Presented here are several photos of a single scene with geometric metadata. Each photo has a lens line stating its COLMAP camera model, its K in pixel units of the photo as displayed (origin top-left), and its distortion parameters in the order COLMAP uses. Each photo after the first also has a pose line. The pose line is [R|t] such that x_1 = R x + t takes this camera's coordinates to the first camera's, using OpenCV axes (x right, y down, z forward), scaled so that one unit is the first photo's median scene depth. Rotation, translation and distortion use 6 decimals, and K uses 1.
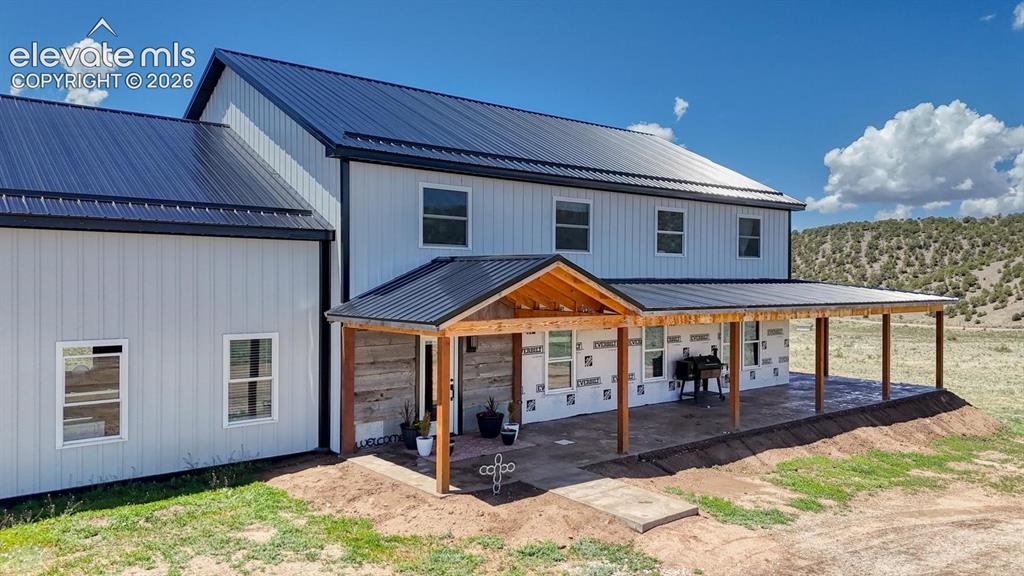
lens RADIAL K [[752.8, 0, 512.0], [0, 752.8, 288.0], [0, 0, 1]] dist [0.083835, -0.078280]
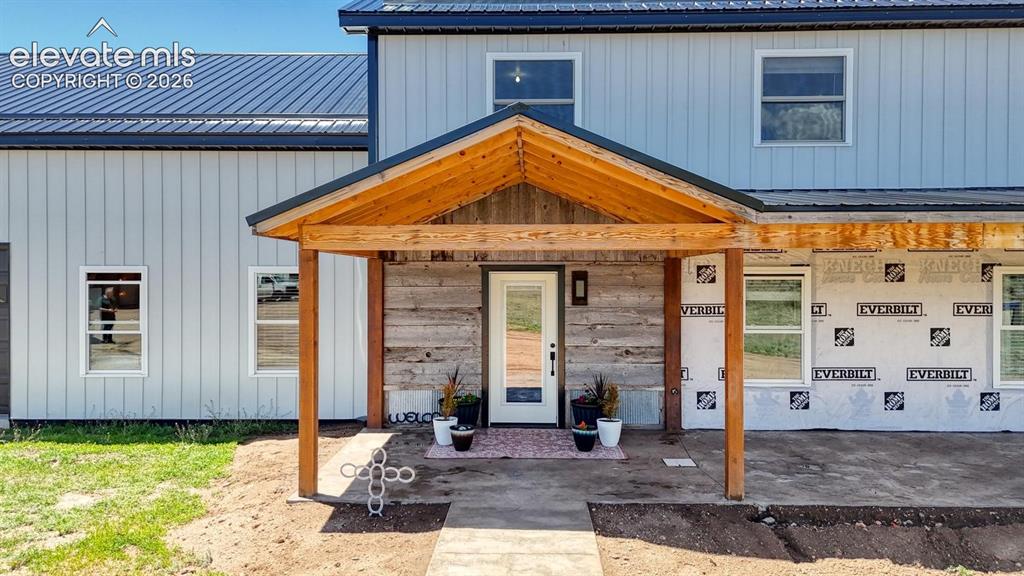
lens RADIAL K [[752.8, 0, 512.0], [0, 752.8, 288.0], [0, 0, 1]] dist [0.083835, -0.078280]
pose [[0.749698, 0.002082, -0.661776, 0.372804], [-0.004634, 0.999987, -0.002104, 0.080055], [0.661764, 0.004644, 0.749698, 0.520586]]
